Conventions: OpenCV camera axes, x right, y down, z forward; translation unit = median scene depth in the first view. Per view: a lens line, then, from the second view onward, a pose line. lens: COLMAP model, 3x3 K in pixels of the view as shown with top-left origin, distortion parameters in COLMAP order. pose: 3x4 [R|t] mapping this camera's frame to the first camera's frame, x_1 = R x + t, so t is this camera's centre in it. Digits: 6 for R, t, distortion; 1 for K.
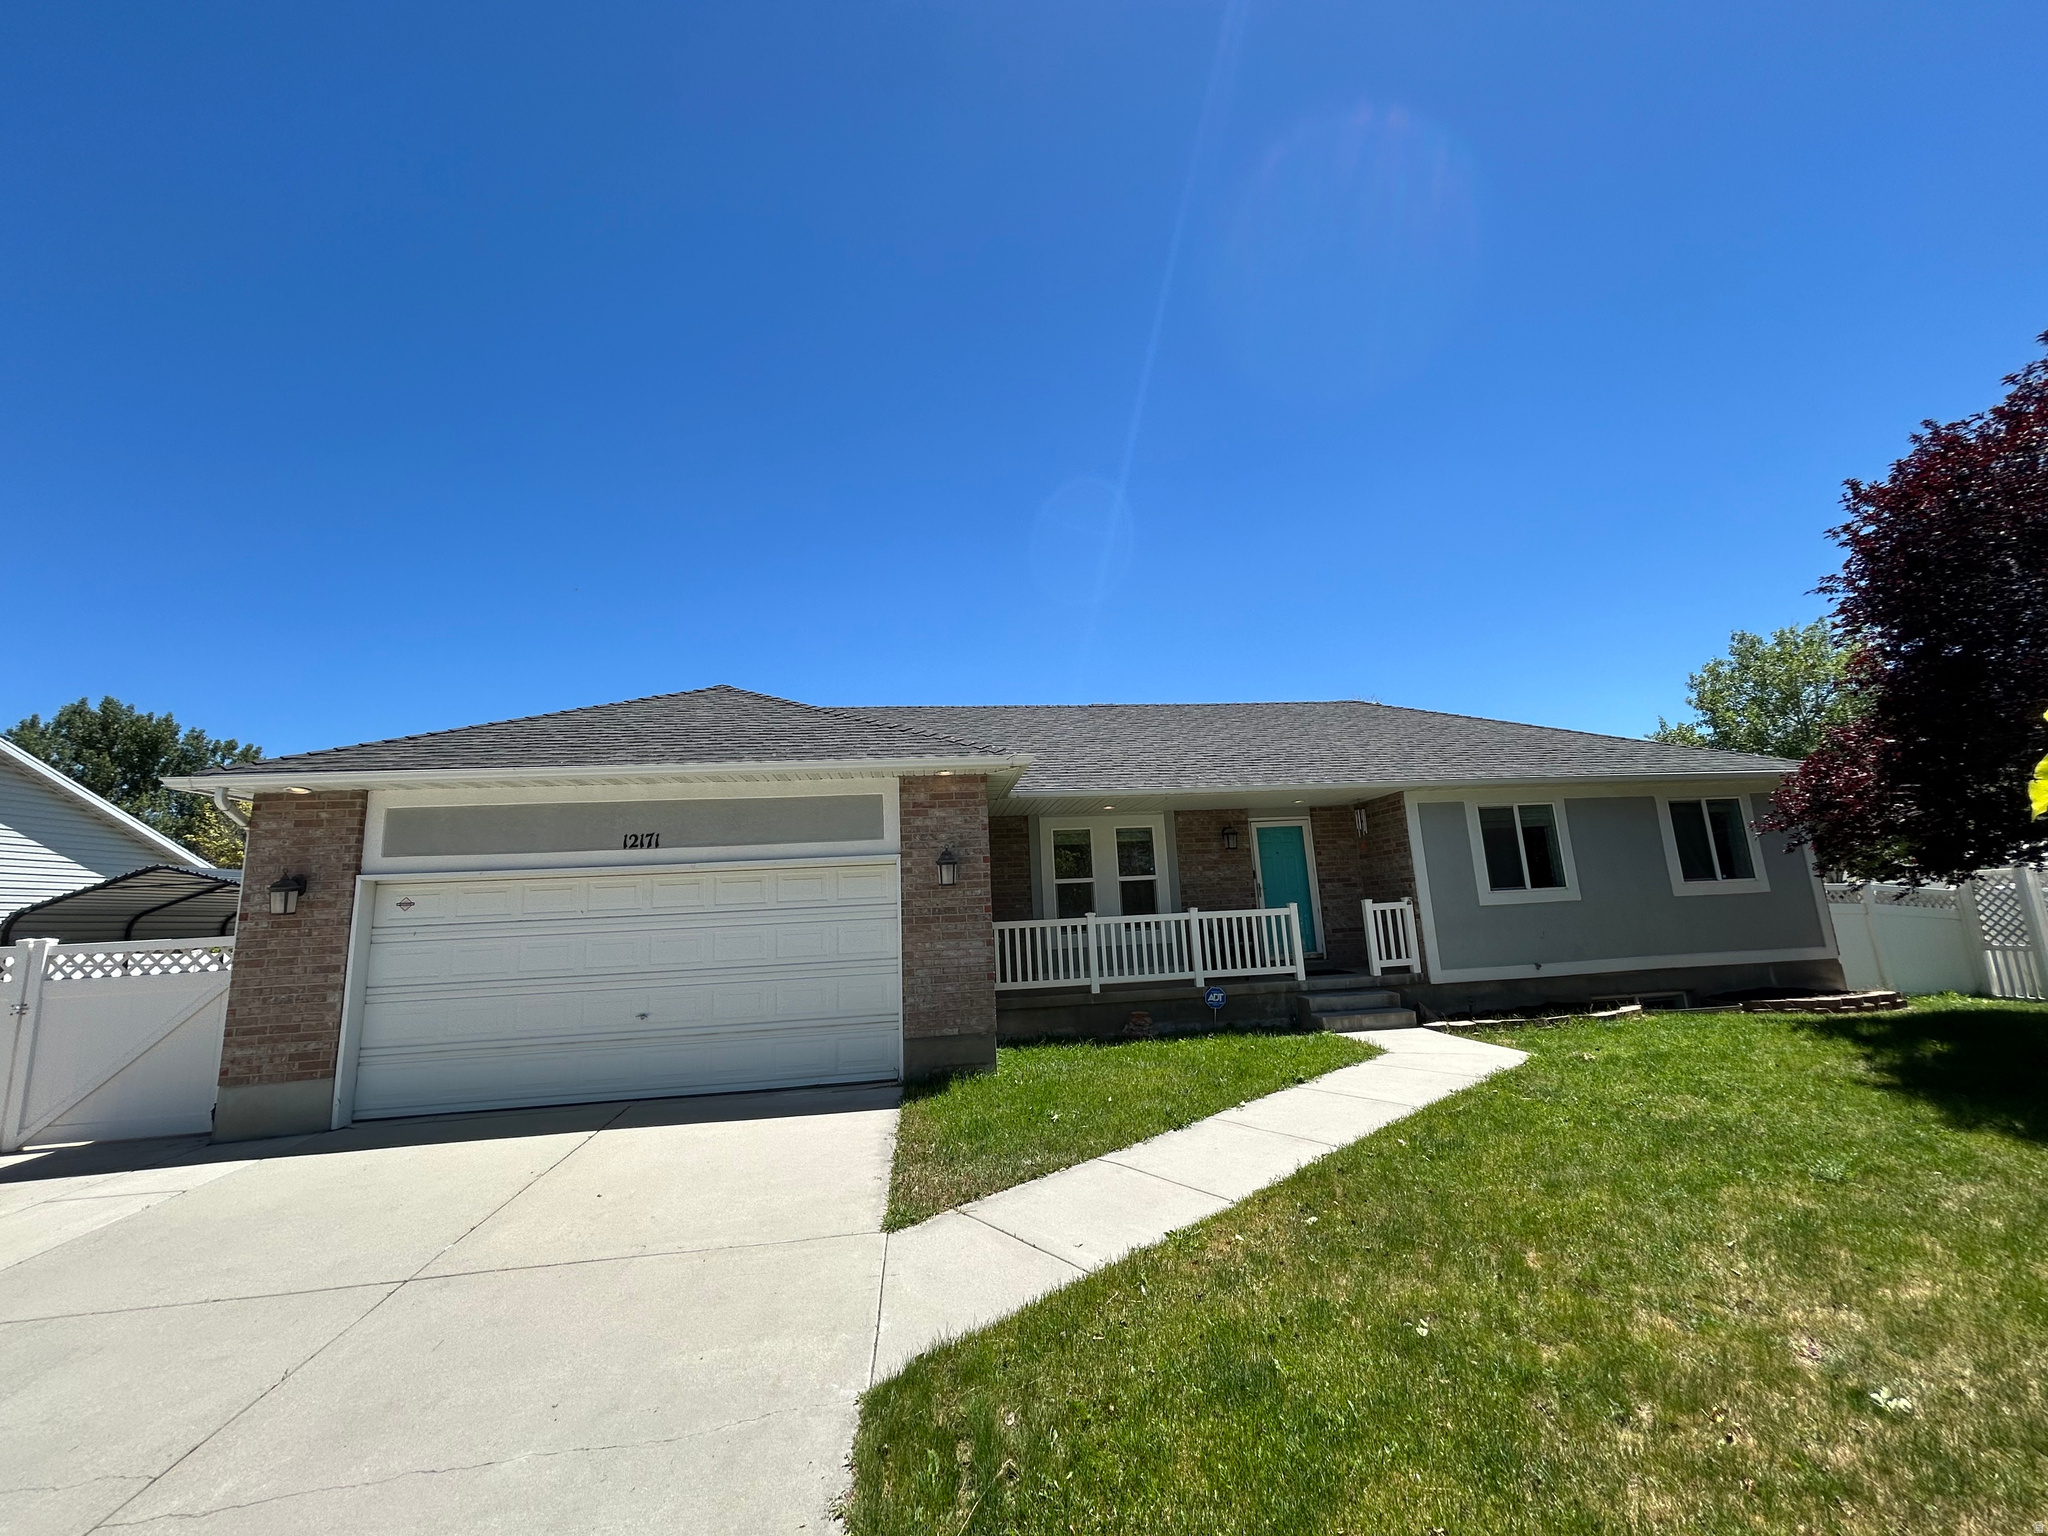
lens RADIAL K [[818.2, 0, 1024.4], [0, 818.2, 768.3], [0, 0, 1]] dist [-0.001291, 0.001039]
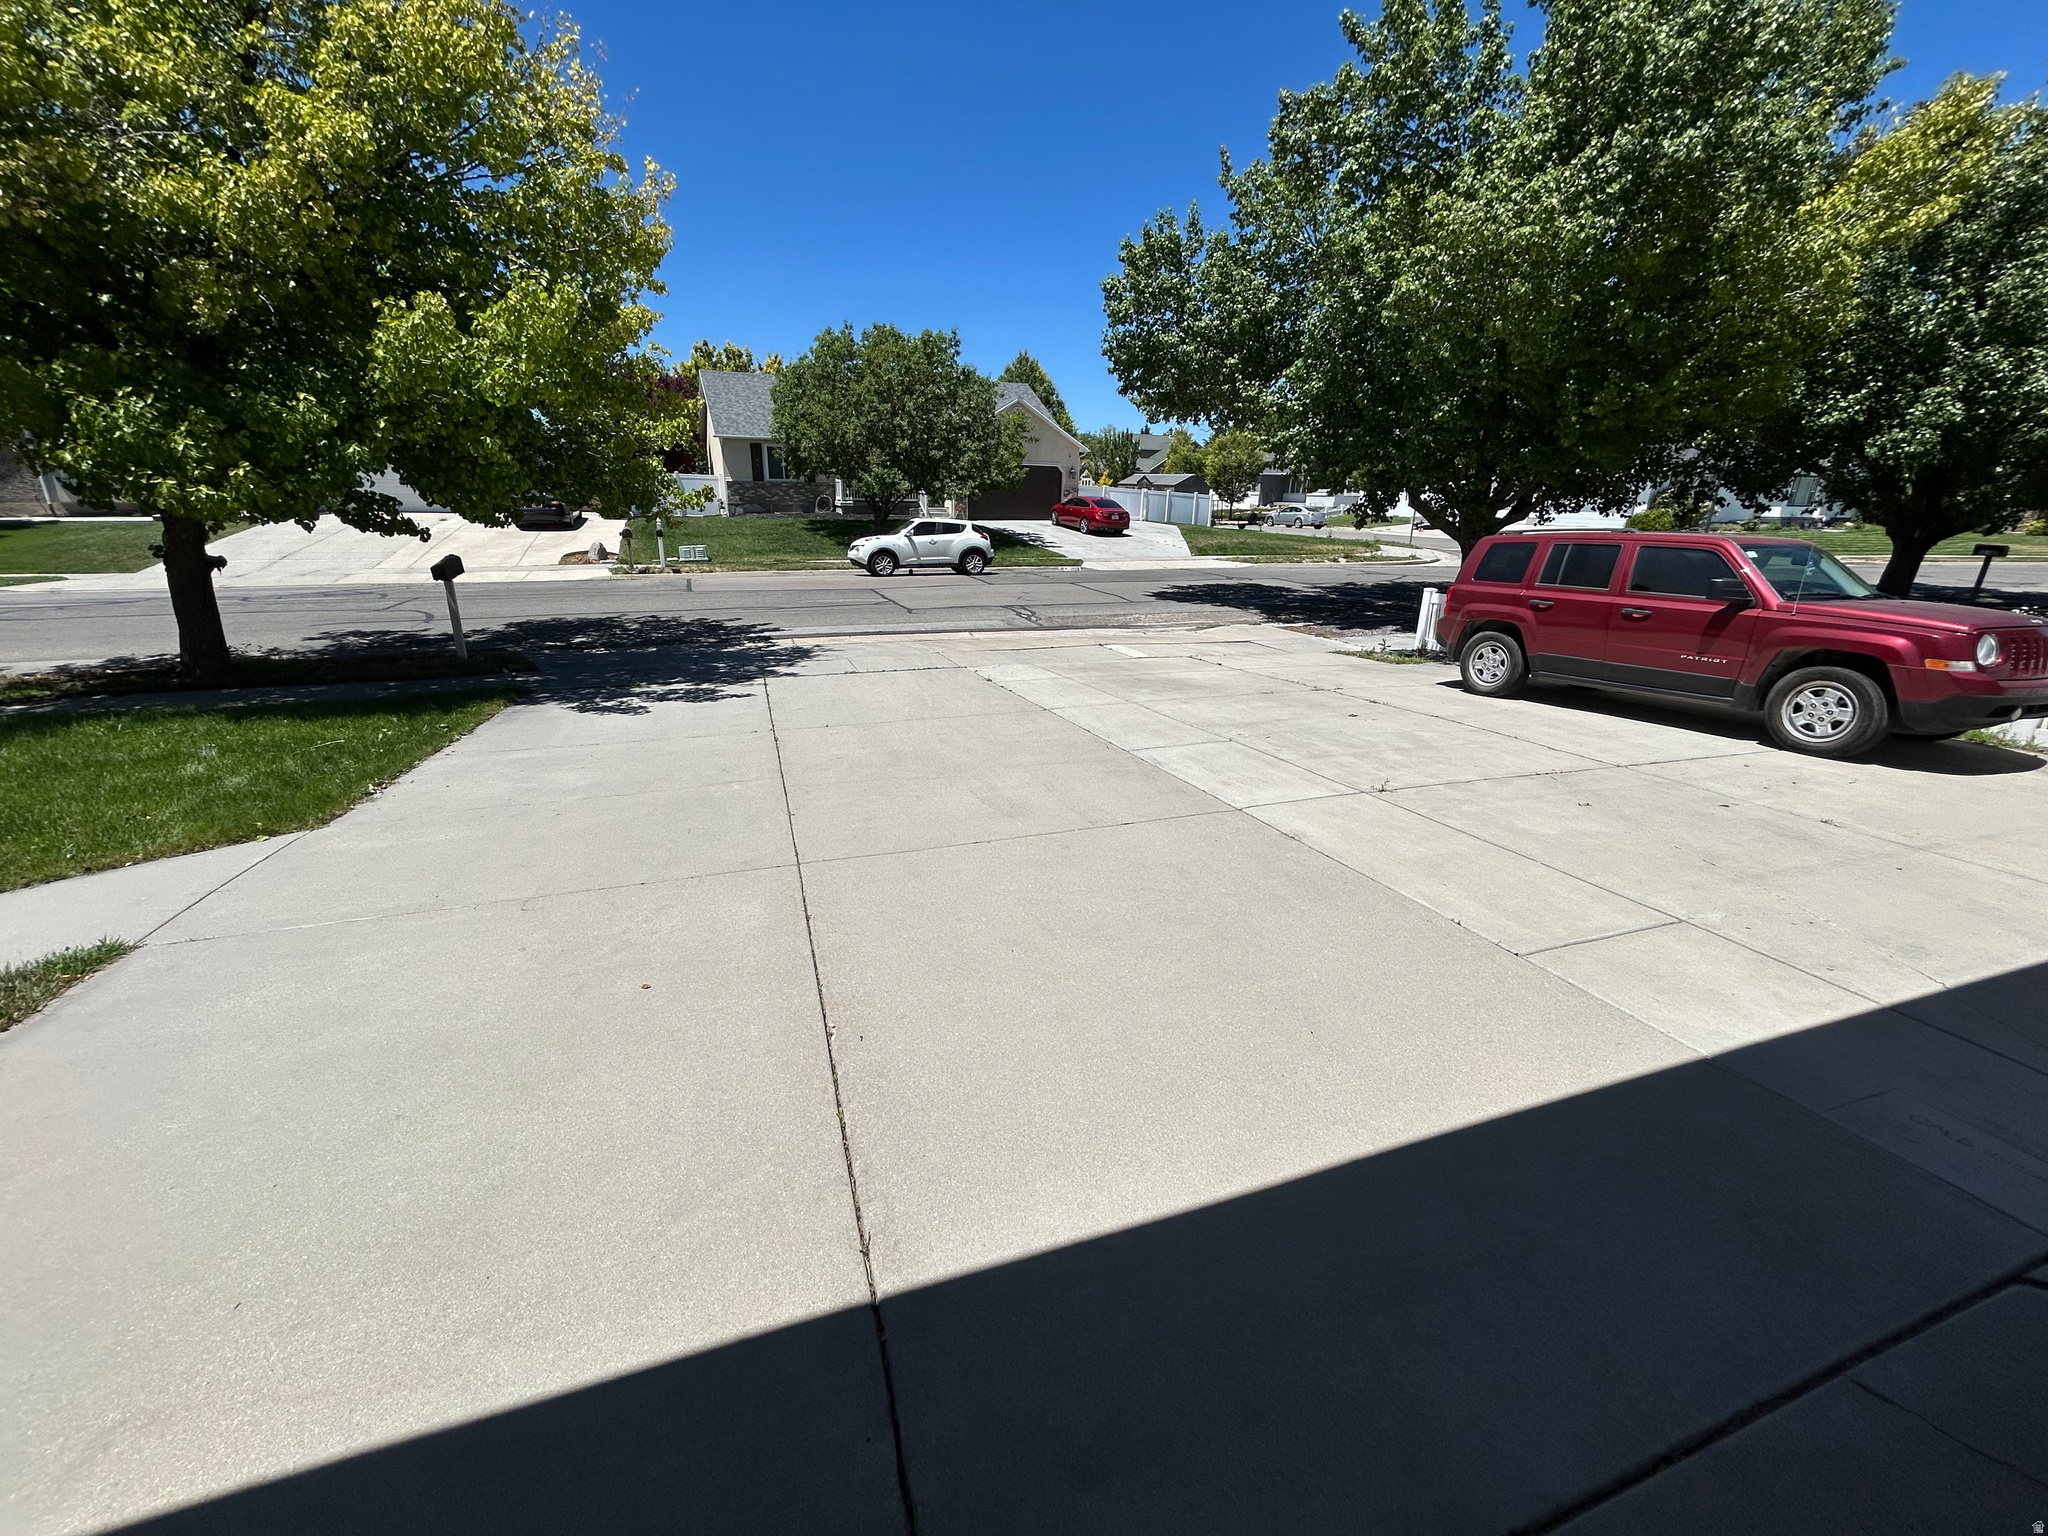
lens RADIAL K [[818.2, 0, 1024.4], [0, 818.2, 768.3], [0, 0, 1]] dist [-0.001291, 0.001039]
pose [[-0.978665, 0.104152, -0.177109, -0.377337], [0.085715, 0.990366, 0.108760, 0.200210], [0.186730, 0.091259, -0.978163, 0.862236]]
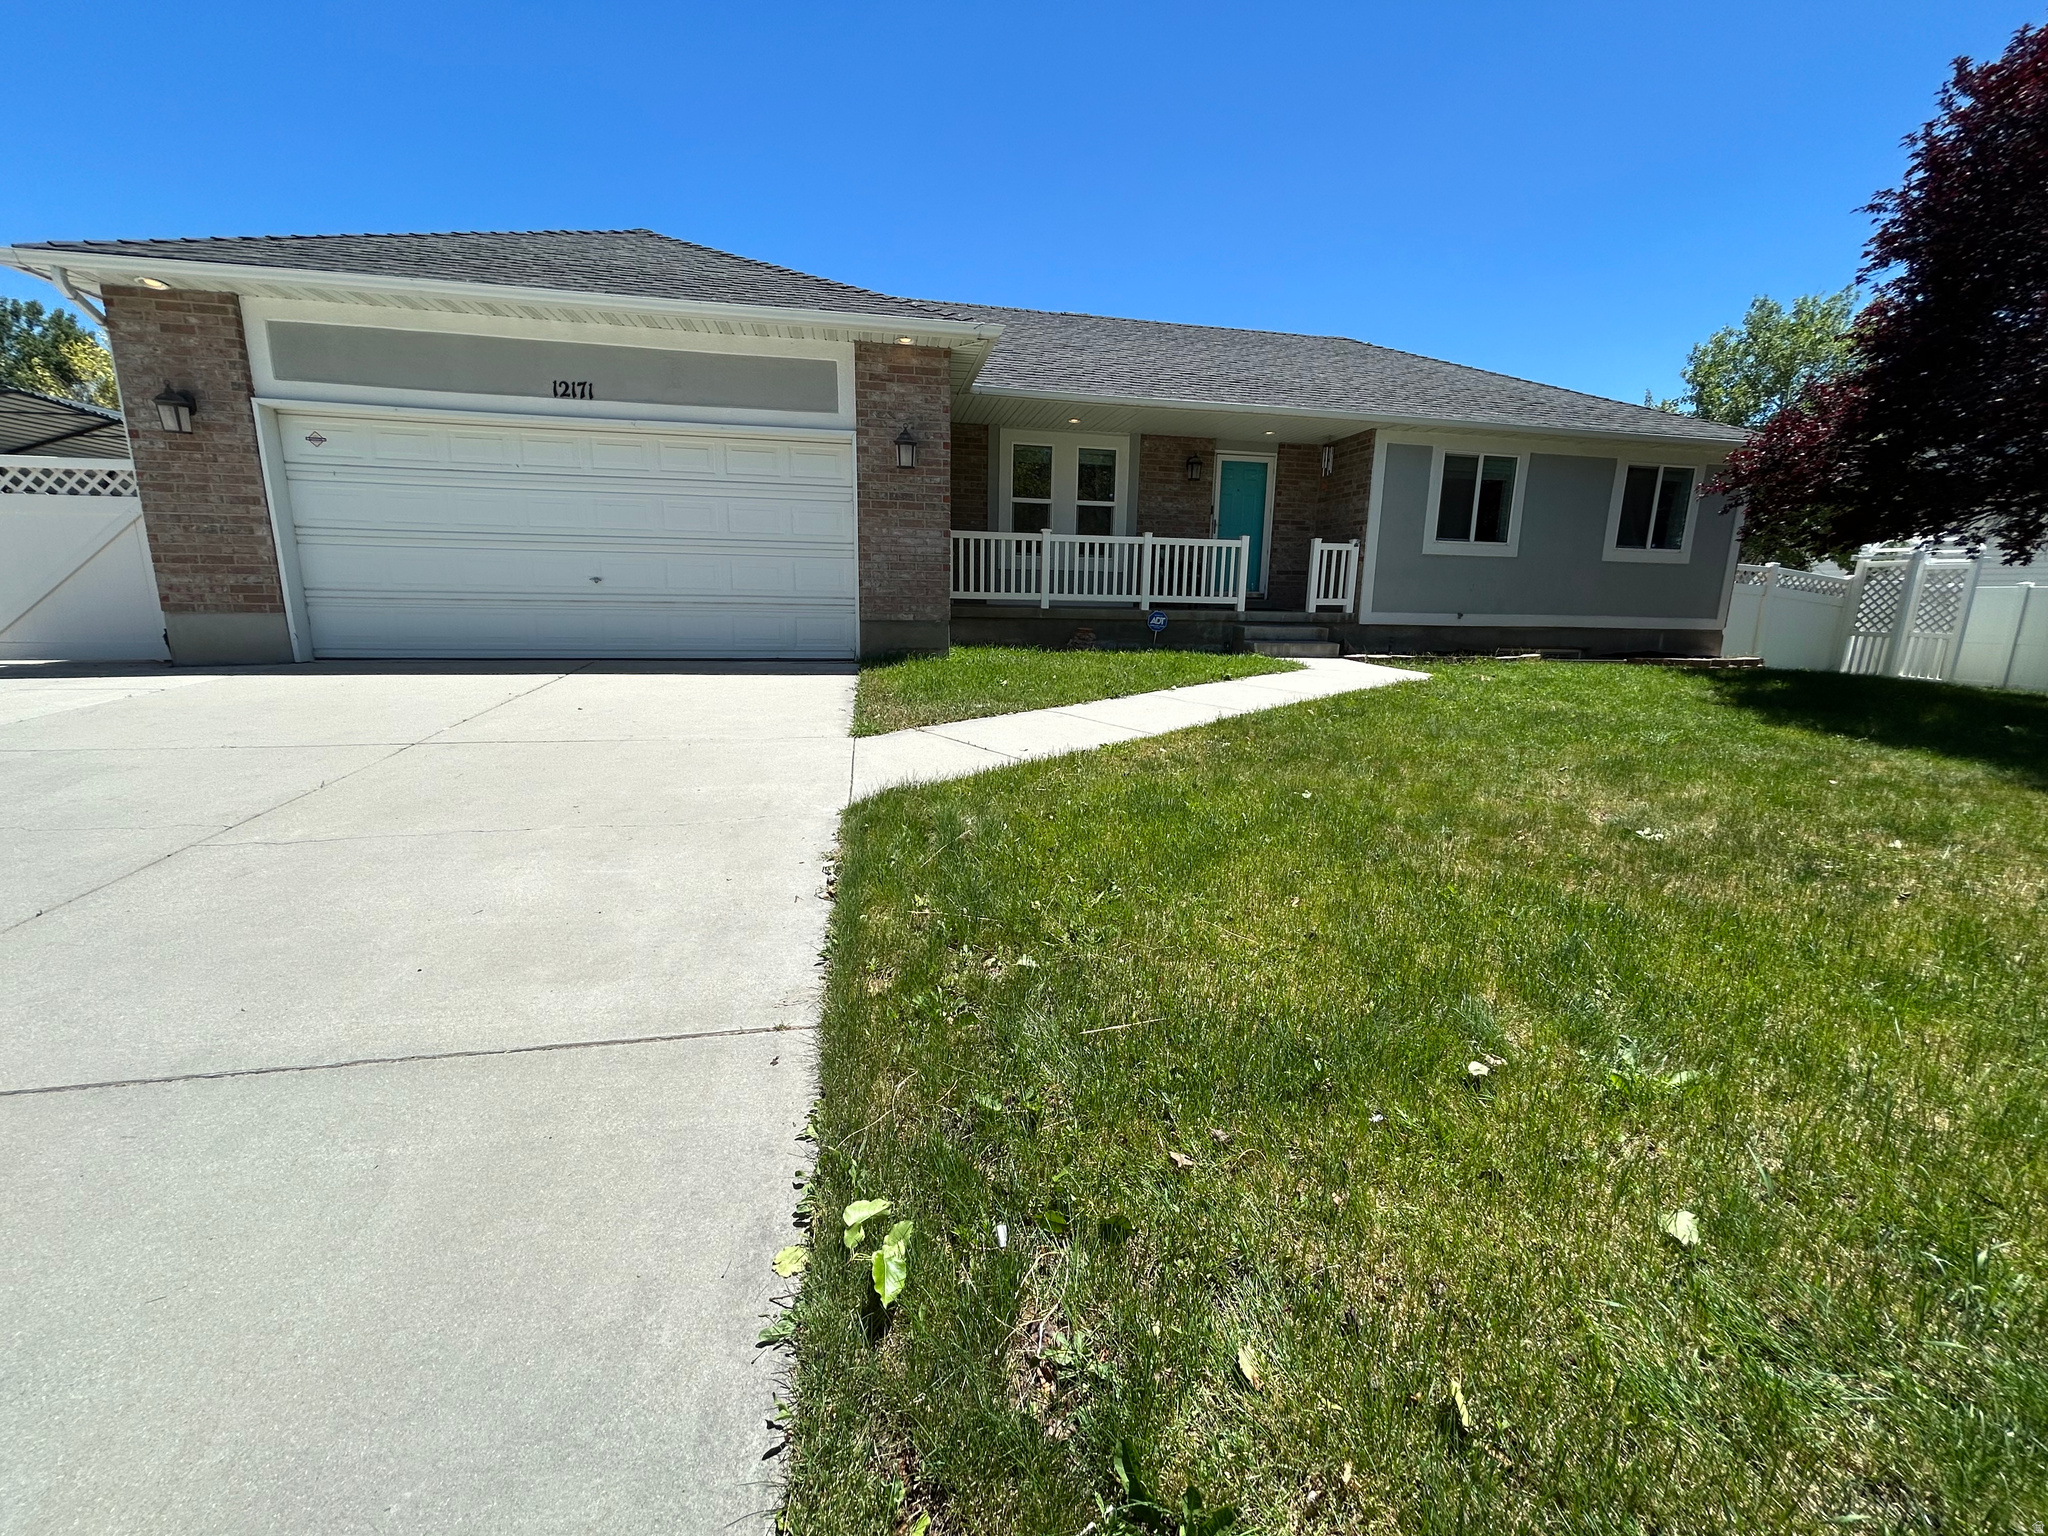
lens RADIAL K [[817.3, 0, 1024.0], [0, 817.3, 768.0], [0, 0, 1]] dist [0.001134, -0.001819]
pose [[0.995494, 0.052216, 0.079156, -0.010747], [-0.078457, 0.922371, 0.378253, 0.078570], [-0.053261, -0.382759, 0.922312, -0.029870]]
